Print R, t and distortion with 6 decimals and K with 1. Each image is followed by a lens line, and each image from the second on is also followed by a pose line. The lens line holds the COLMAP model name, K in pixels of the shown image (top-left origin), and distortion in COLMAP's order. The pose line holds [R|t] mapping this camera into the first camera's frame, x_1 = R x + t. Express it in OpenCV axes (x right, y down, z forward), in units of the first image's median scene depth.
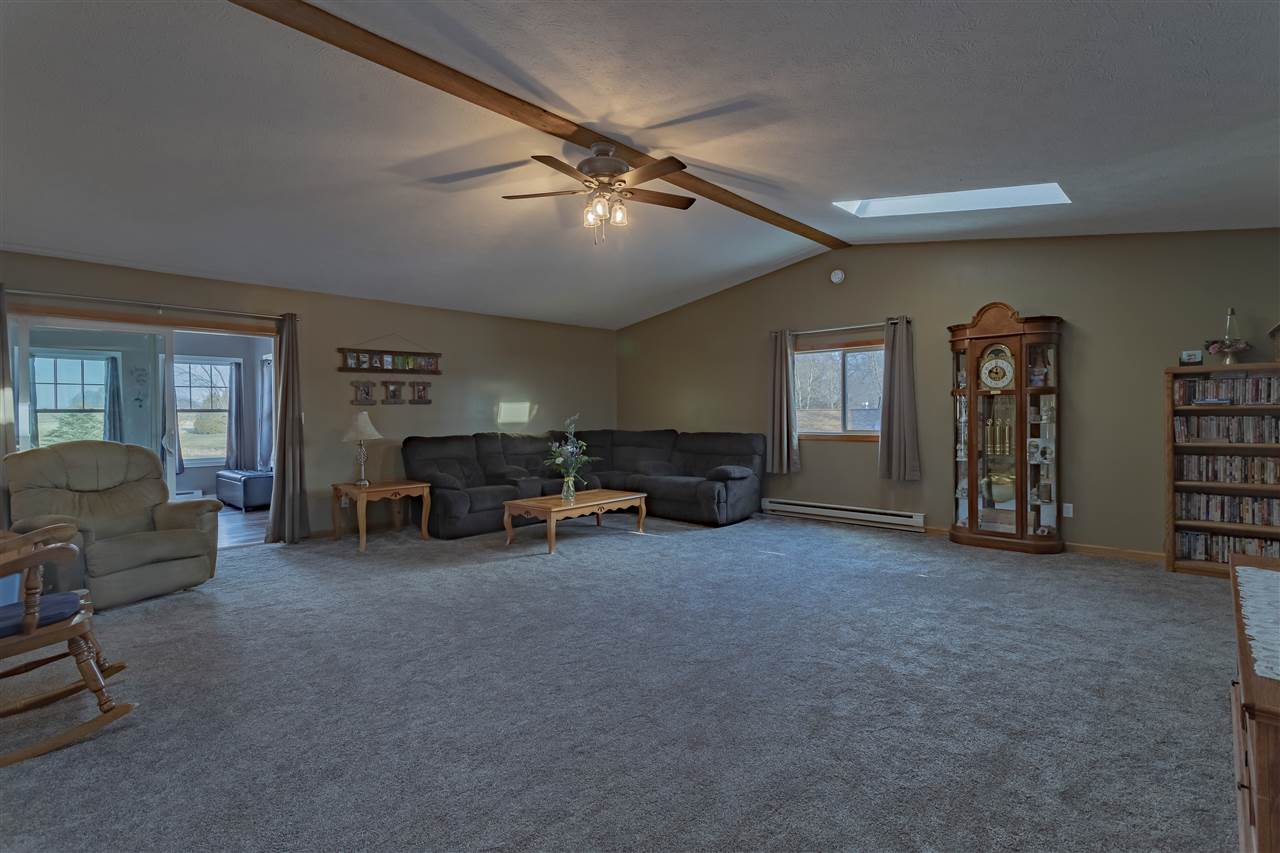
lens RADIAL K [[603.5, 0, 639.5], [0, 603.5, 421.4], [0, 0, 1]] dist [0.001522, 0.000404]
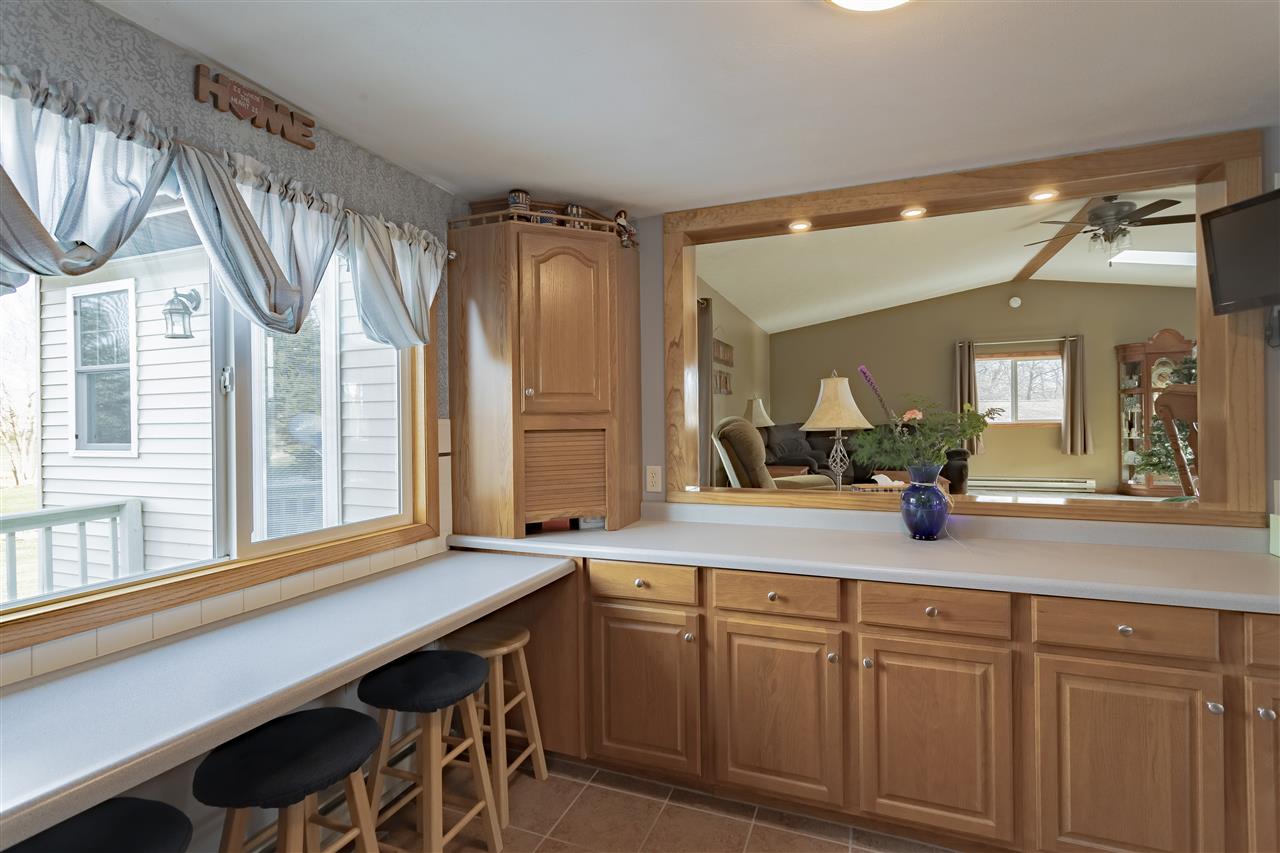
lens RADIAL K [[602.4, 0, 638.4], [0, 602.4, 424.4], [0, 0, 1]] dist [0.002199, 0.000857]
pose [[0.926279, -0.003108, 0.376825, -0.975313], [0.009753, 0.999829, -0.015727, 0.038675], [-0.376711, 0.018242, 0.926151, 0.109883]]
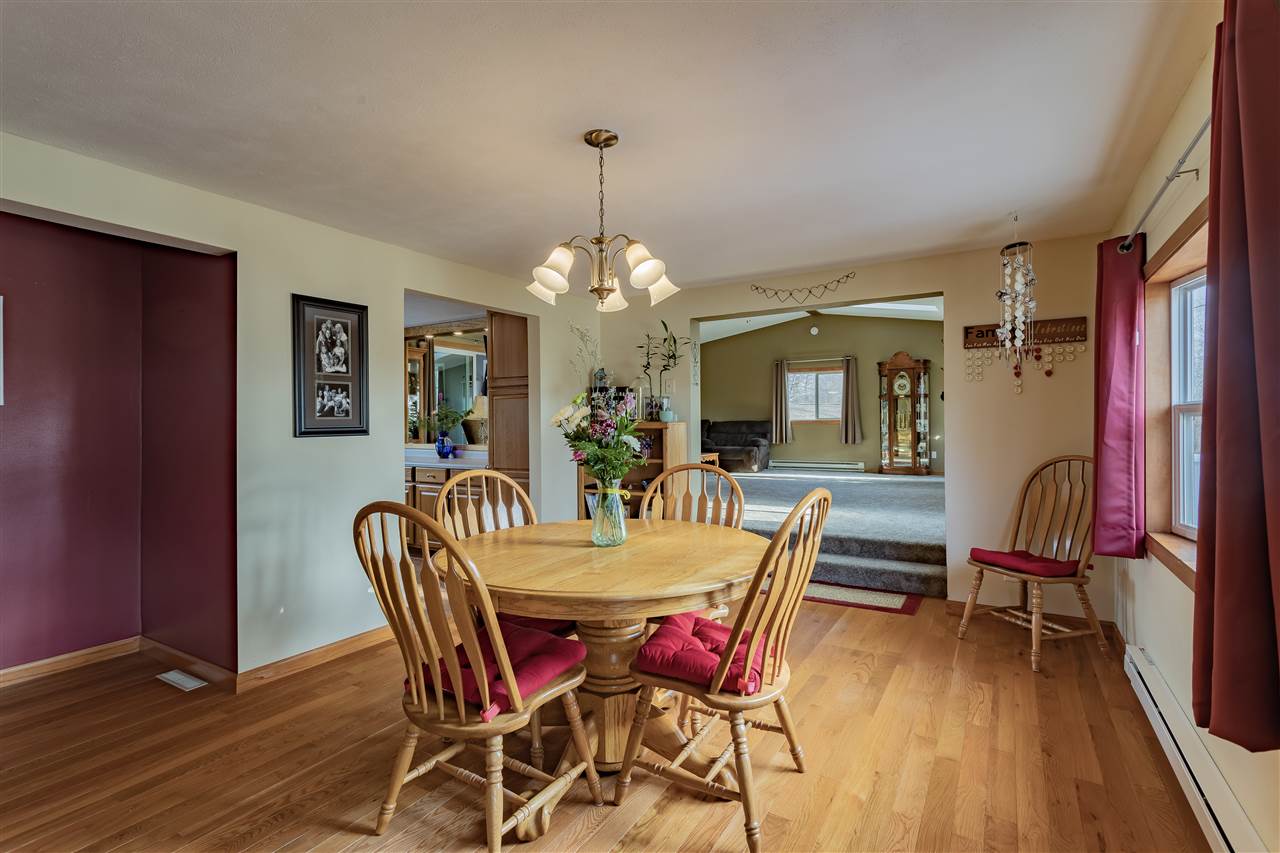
lens RADIAL K [[603.5, 0, 639.5], [0, 603.5, 421.4], [0, 0, 1]] dist [0.001522, 0.000404]
pose [[0.978019, 0.003885, 0.208481, -0.572610], [0.000493, 0.999781, -0.020944, 0.064765], [-0.208517, 0.020586, 0.977802, -0.652482]]
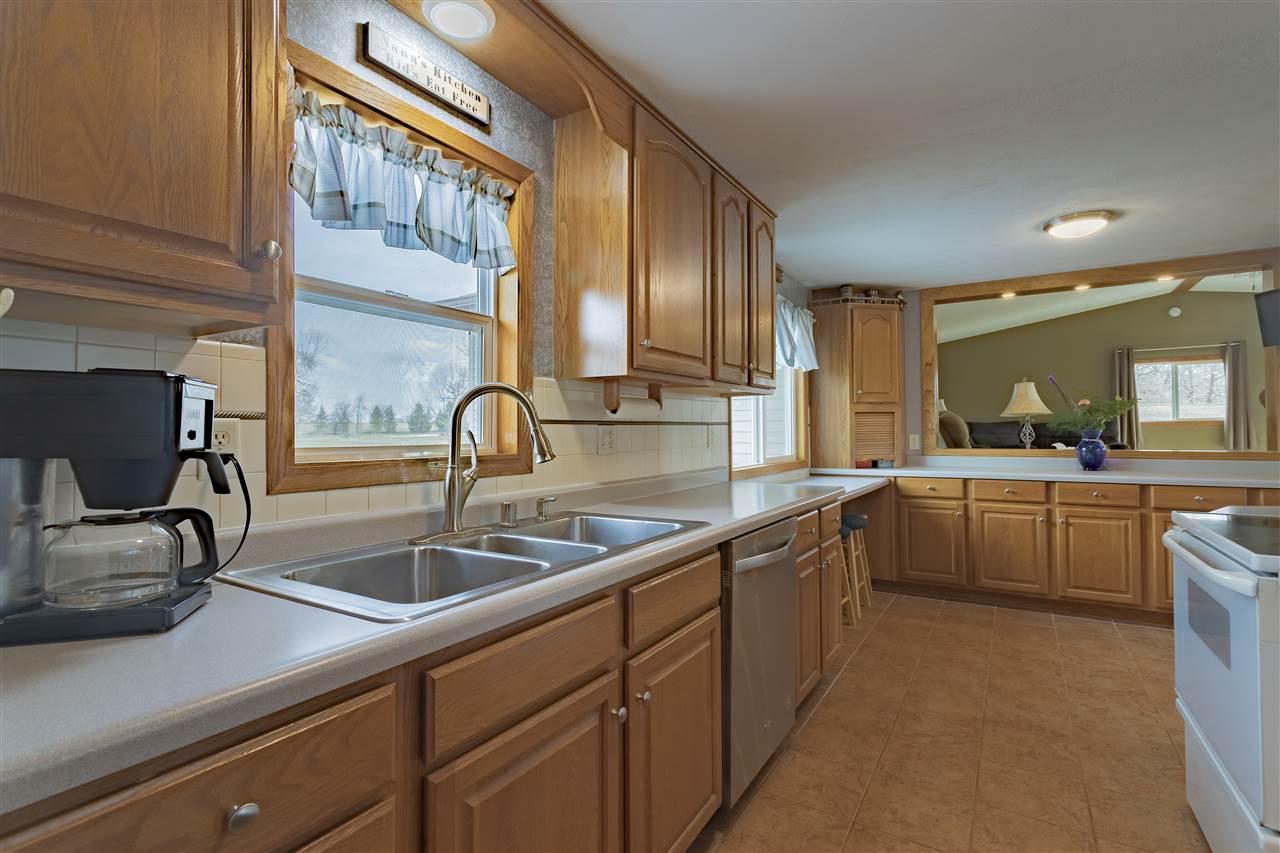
lens RADIAL K [[603.5, 0, 639.5], [0, 603.5, 421.4], [0, 0, 1]] dist [0.001522, 0.000404]
pose [[0.980116, 0.002873, 0.198403, -1.300120], [0.003738, 0.999450, -0.032942, 0.070242], [-0.198389, 0.033028, 0.979567, -0.172940]]
